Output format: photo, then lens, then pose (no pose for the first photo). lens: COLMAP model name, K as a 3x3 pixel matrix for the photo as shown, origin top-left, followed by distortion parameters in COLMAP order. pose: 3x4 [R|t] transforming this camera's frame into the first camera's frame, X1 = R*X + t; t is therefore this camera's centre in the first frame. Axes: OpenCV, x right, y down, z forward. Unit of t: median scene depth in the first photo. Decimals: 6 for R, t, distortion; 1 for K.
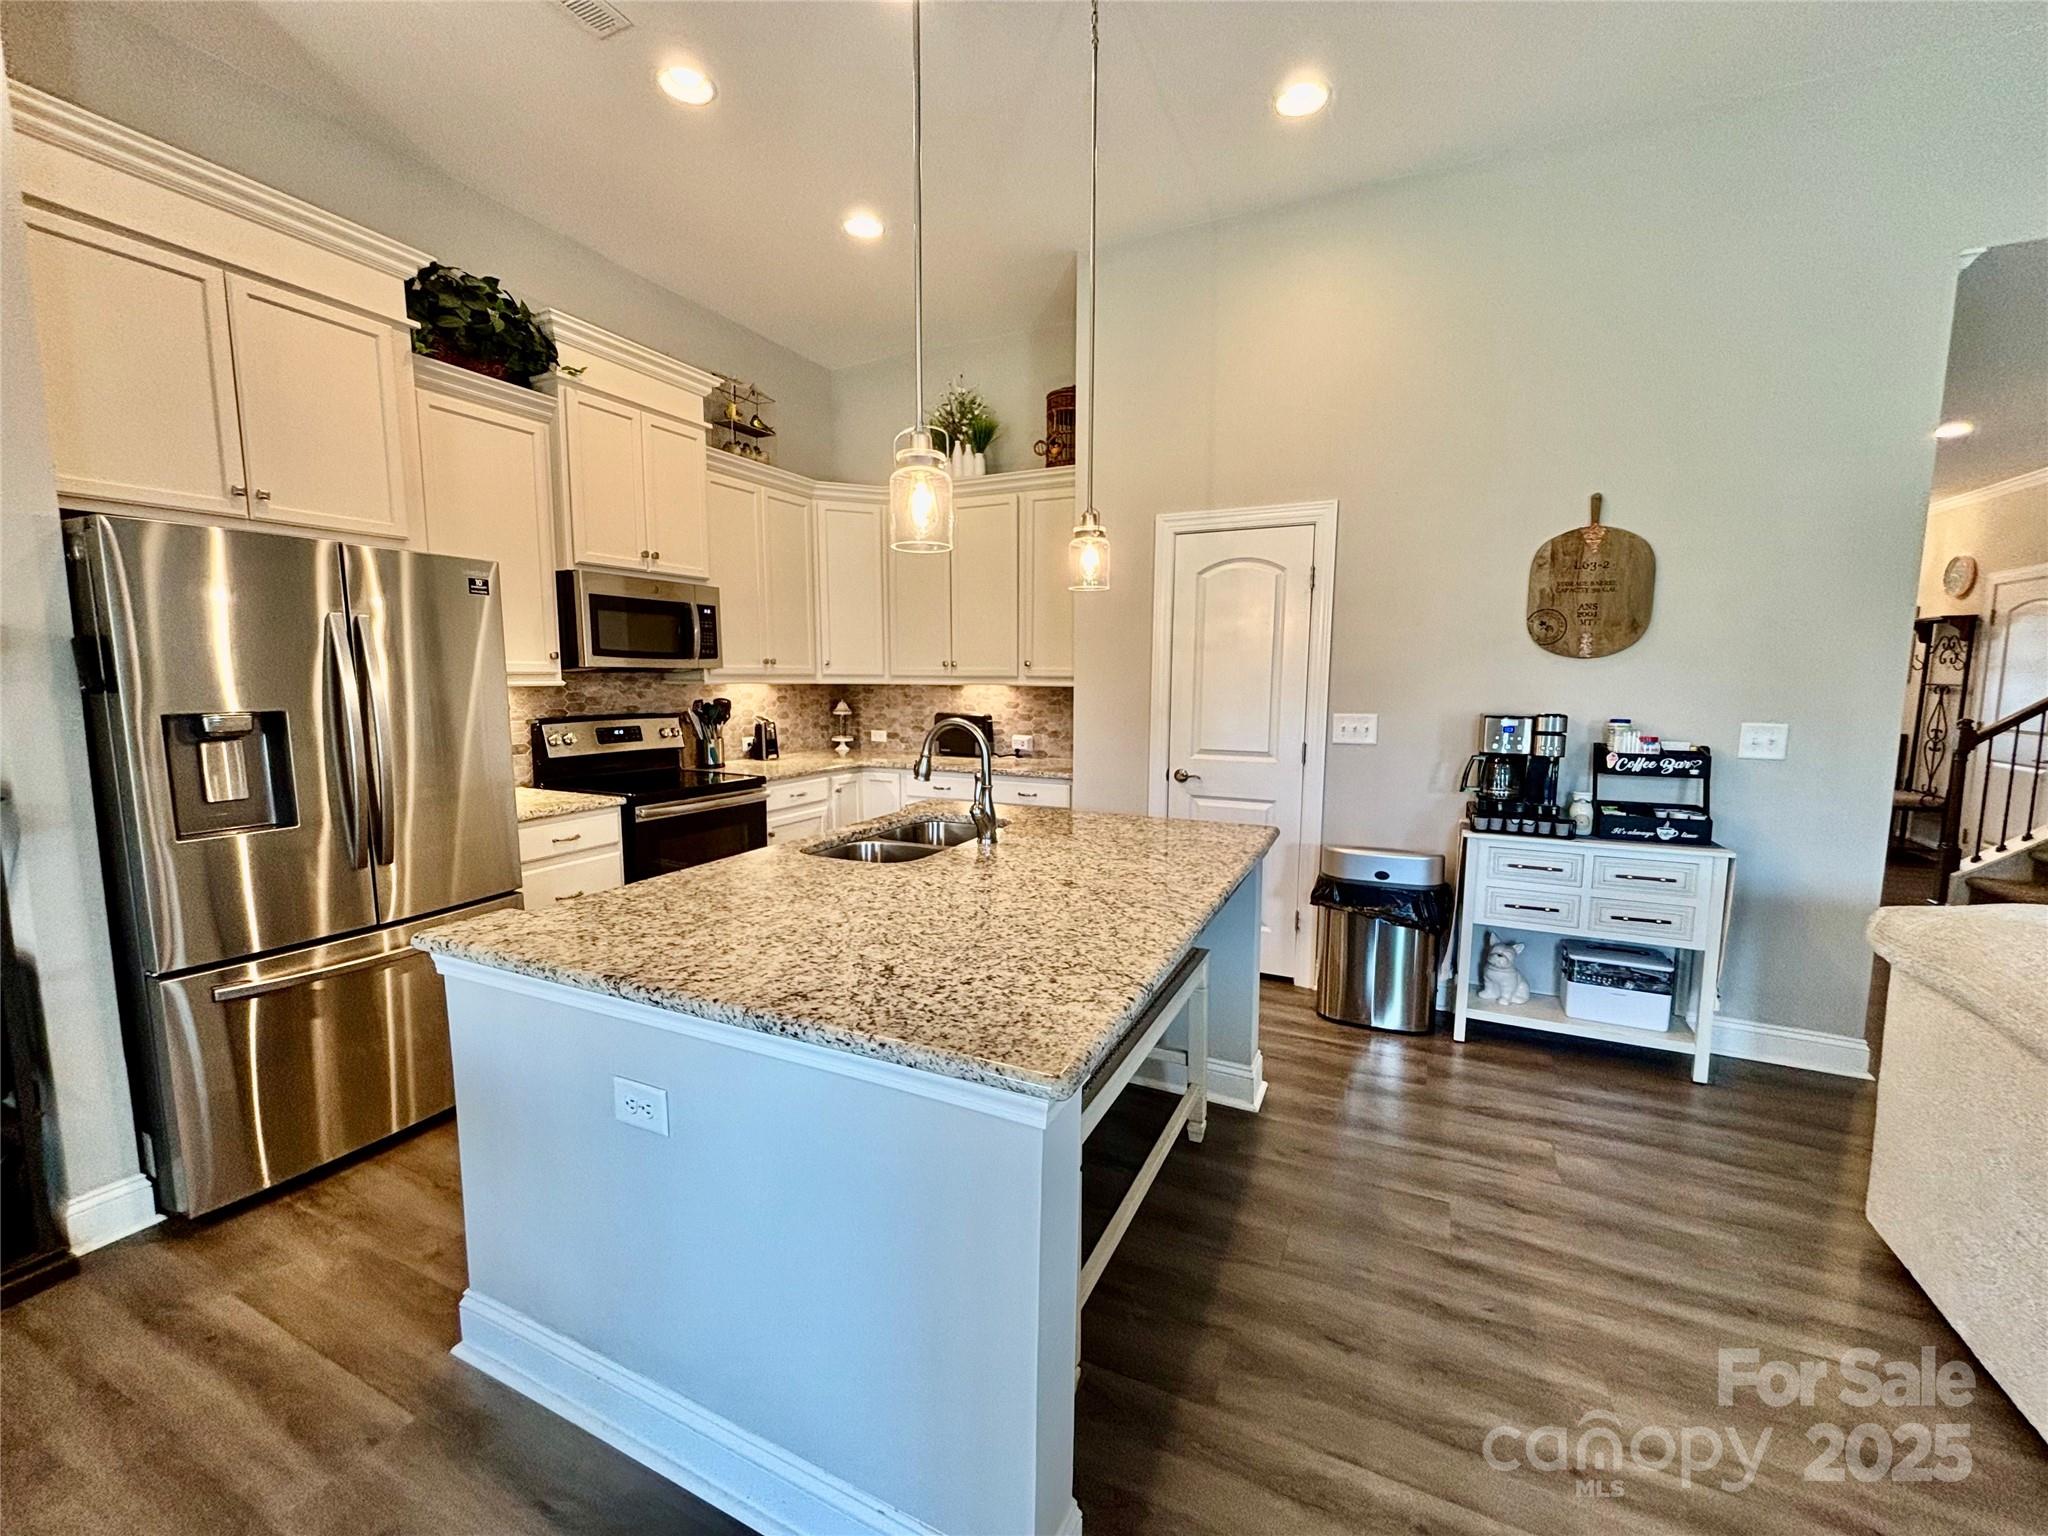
lens RADIAL K [[832.9, 0, 1021.2], [0, 832.9, 767.0], [0, 0, 1]] dist [0.002687, 0.002348]
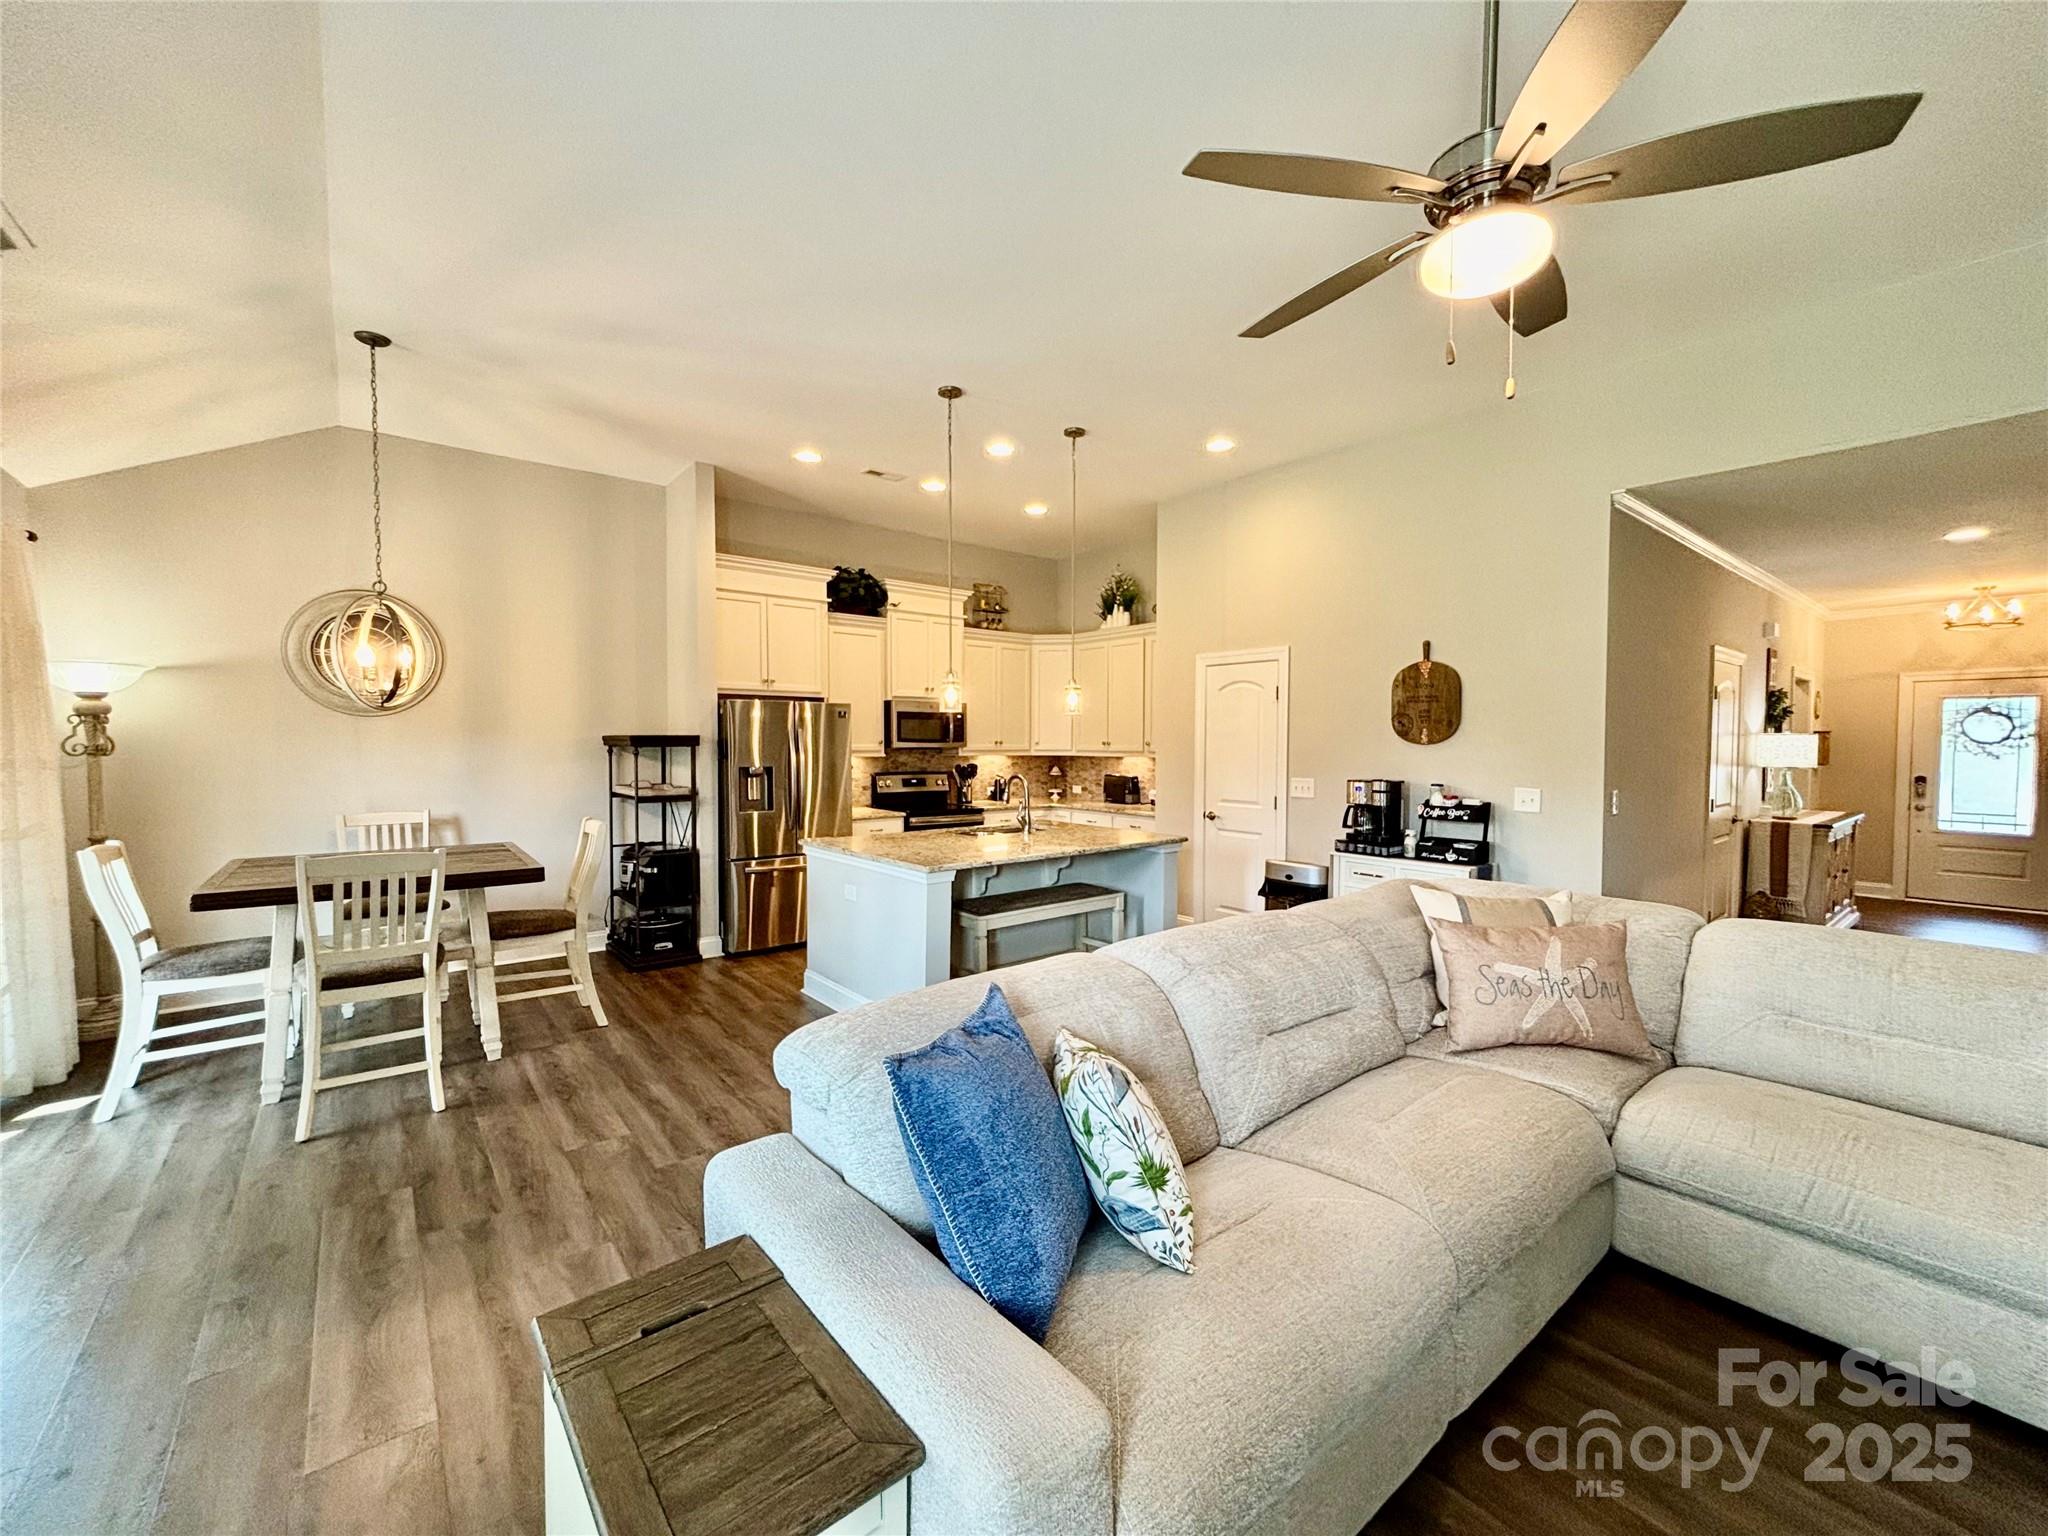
lens RADIAL K [[832.9, 0, 1026.4], [0, 832.9, 768.5], [0, 0, 1]] dist [0.002687, 0.002348]
pose [[0.902369, 0.014103, -0.430733, 0.683369], [-0.047808, 0.996571, -0.067527, 0.054683], [0.428304, 0.081526, 0.899950, -0.715667]]
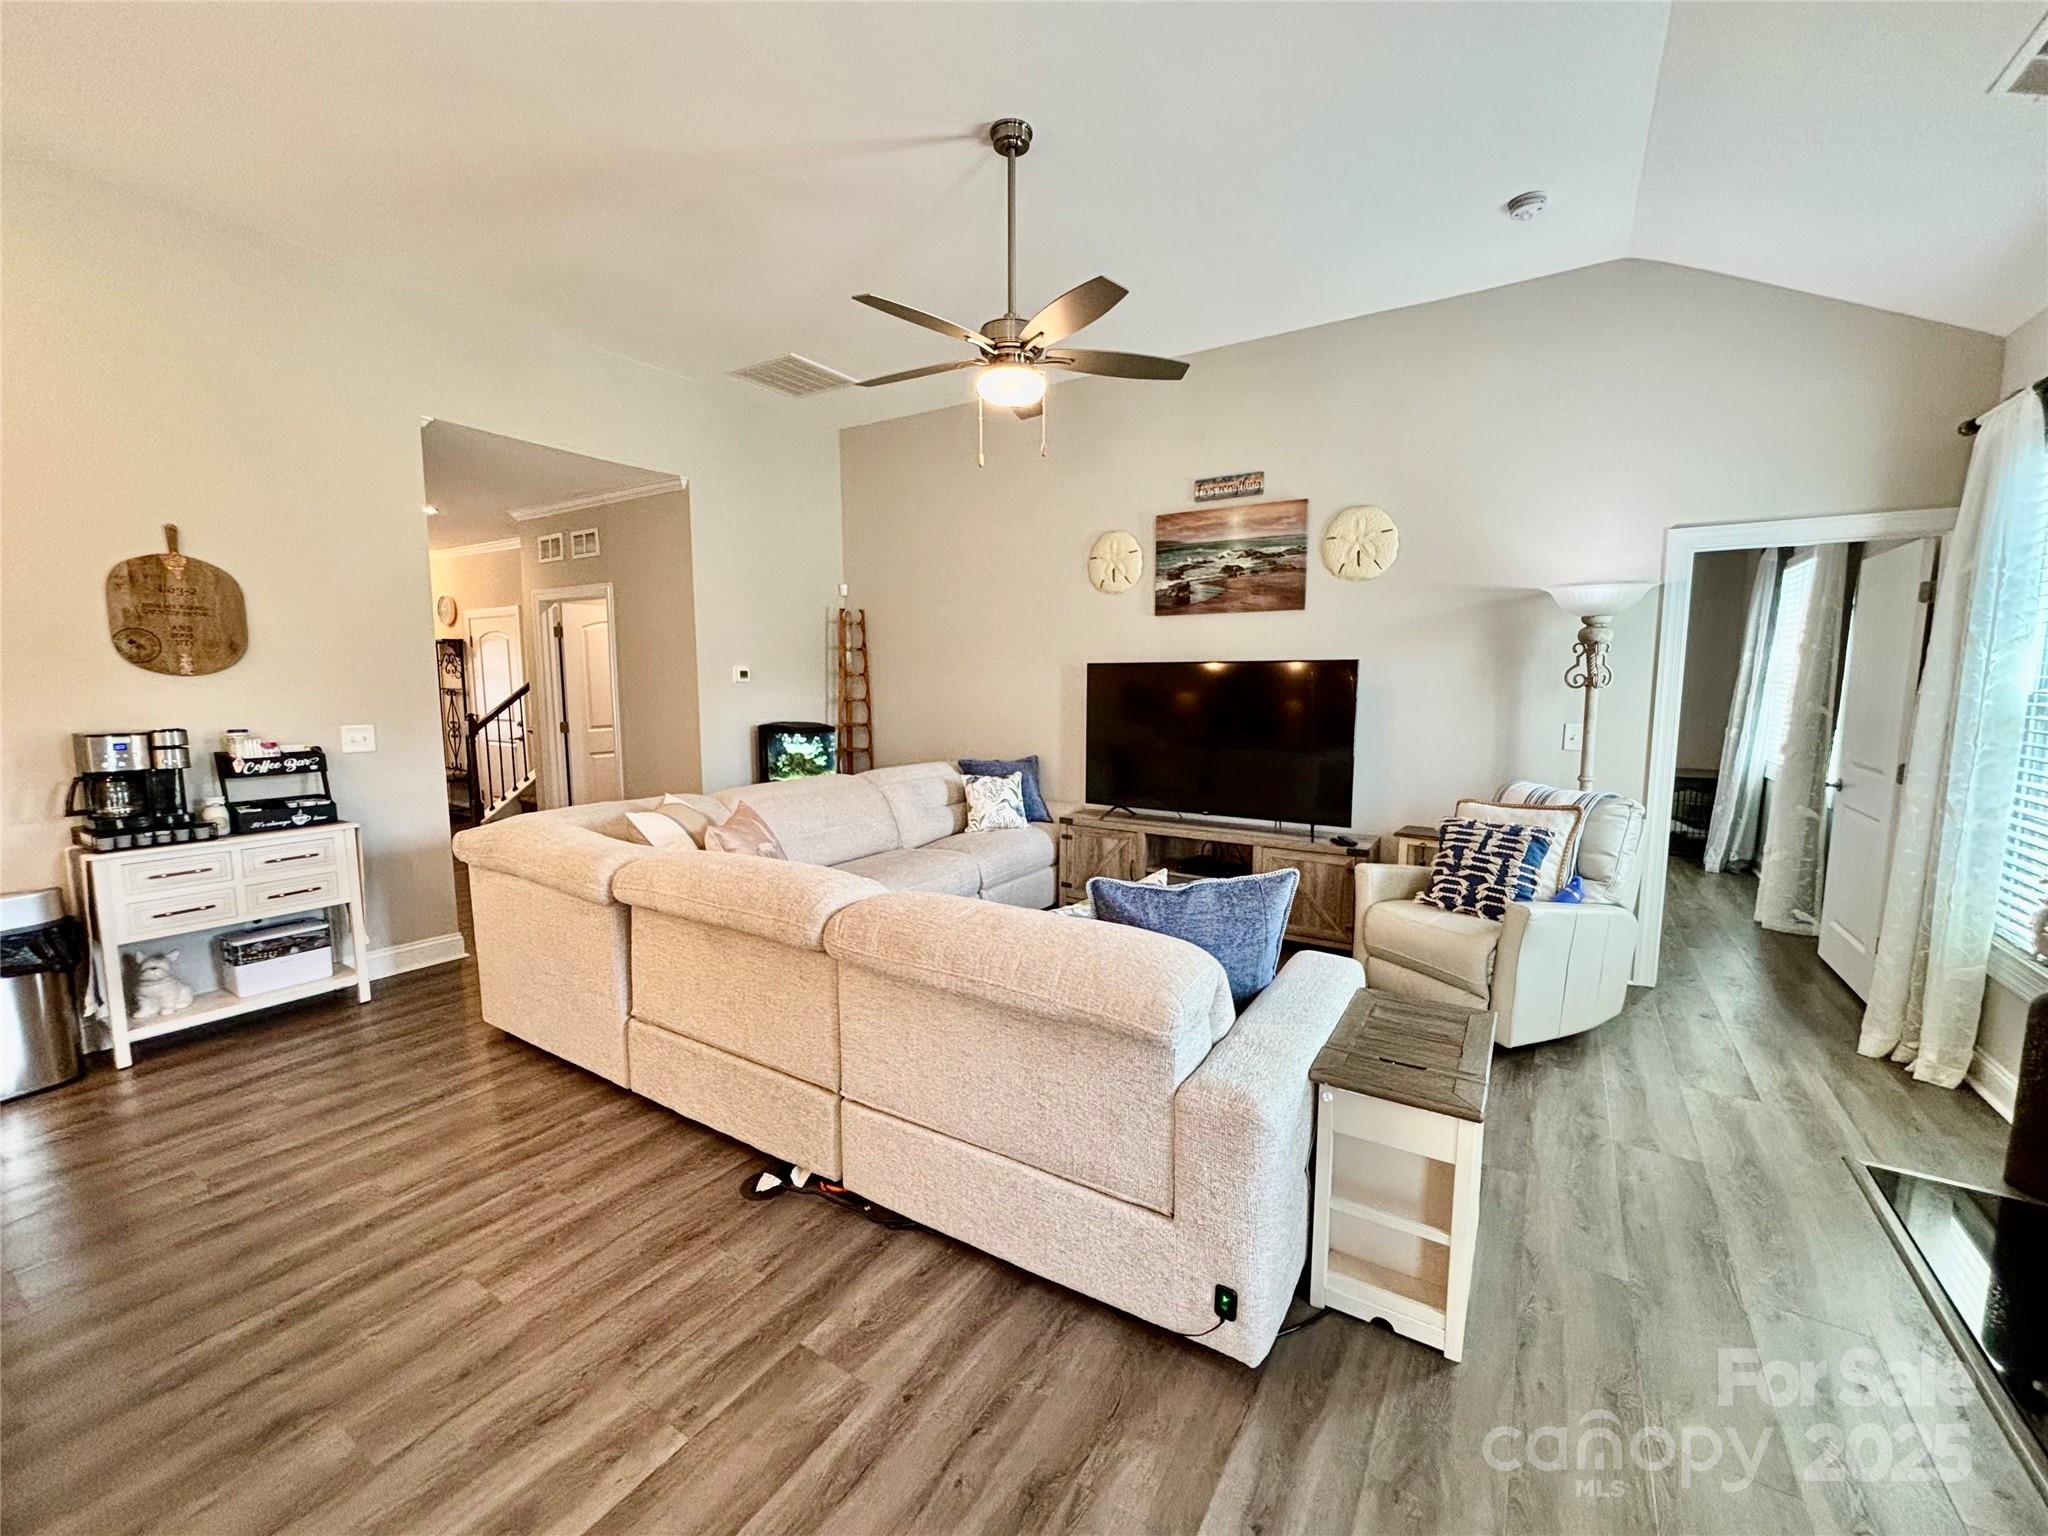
lens RADIAL K [[832.9, 0, 1040.3], [0, 832.9, 761.1], [0, 0, 1]] dist [0.002687, 0.002348]
pose [[0.119987, -0.104901, 0.987218, -0.278914], [0.113106, 0.989372, 0.091382, 0.005099], [-0.986311, 0.100696, 0.130577, -0.224065]]
